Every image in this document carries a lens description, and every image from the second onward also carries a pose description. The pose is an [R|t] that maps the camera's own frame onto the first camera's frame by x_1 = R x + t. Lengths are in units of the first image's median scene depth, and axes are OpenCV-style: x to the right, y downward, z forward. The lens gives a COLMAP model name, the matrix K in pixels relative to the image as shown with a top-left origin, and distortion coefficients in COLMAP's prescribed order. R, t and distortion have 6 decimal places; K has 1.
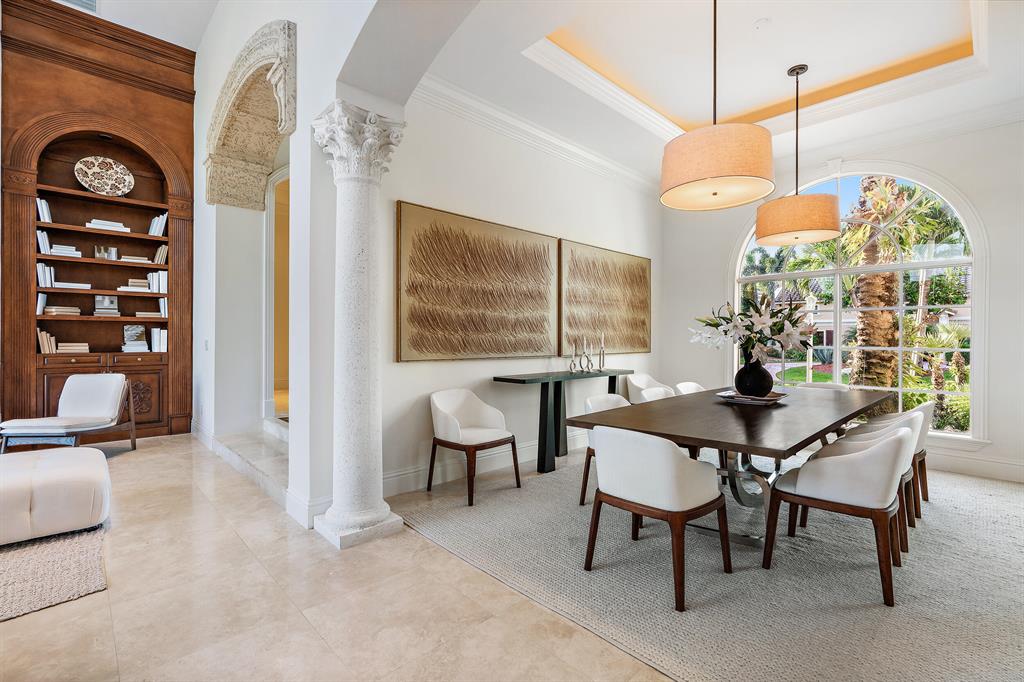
lens RADIAL K [[458.2, 0, 512.0], [0, 458.2, 341.0], [0, 0, 1]] dist [-0.010289, 0.000223]
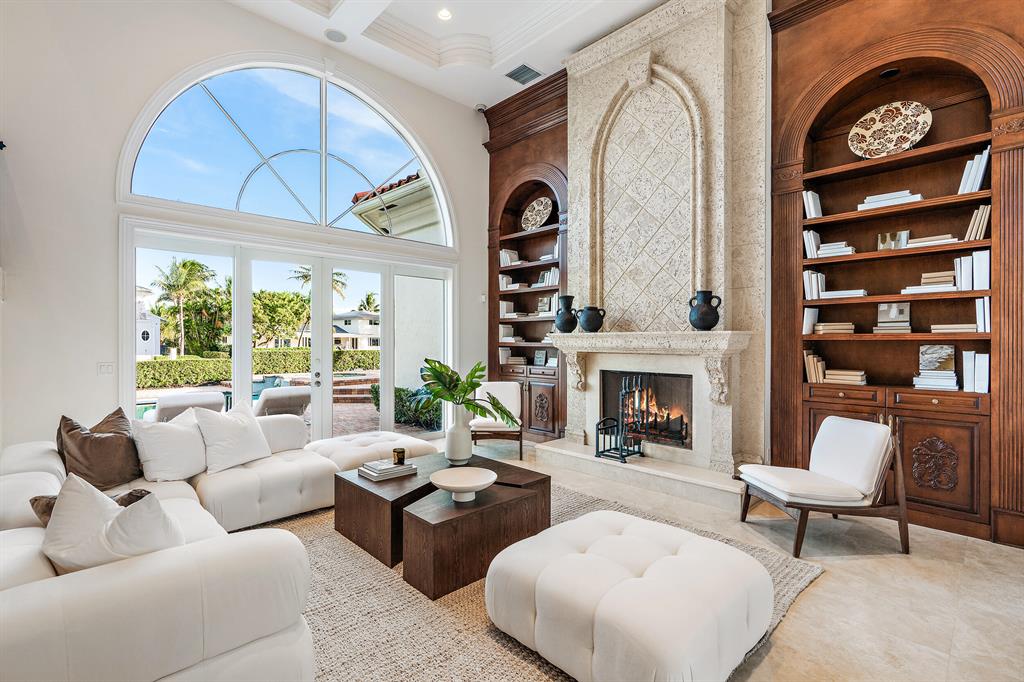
lens RADIAL K [[468.7, 0, 512.0], [0, 468.7, 341.0], [0, 0, 1]] dist [-0.001938, 0.000296]
pose [[-0.002265, -0.002987, -0.999993, -0.183806], [-0.008119, 0.999963, -0.002969, -0.035471], [0.999964, 0.008112, -0.002289, 0.428439]]
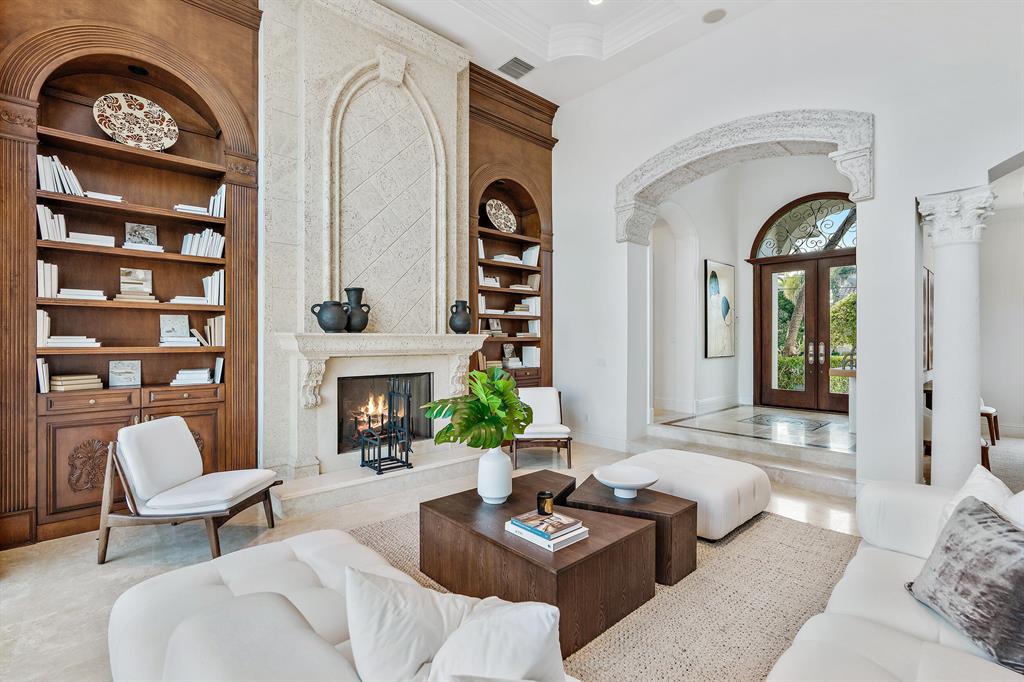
lens RADIAL K [[478.1, 0, 512.0], [0, 478.1, 341.0], [0, 0, 1]] dist [-0.009420, 0.000183]
pose [[0.999902, -0.006326, -0.012455, -0.847015], [0.006271, 0.999970, -0.004465, -0.037928], [0.012483, 0.004387, 0.999912, -0.218126]]
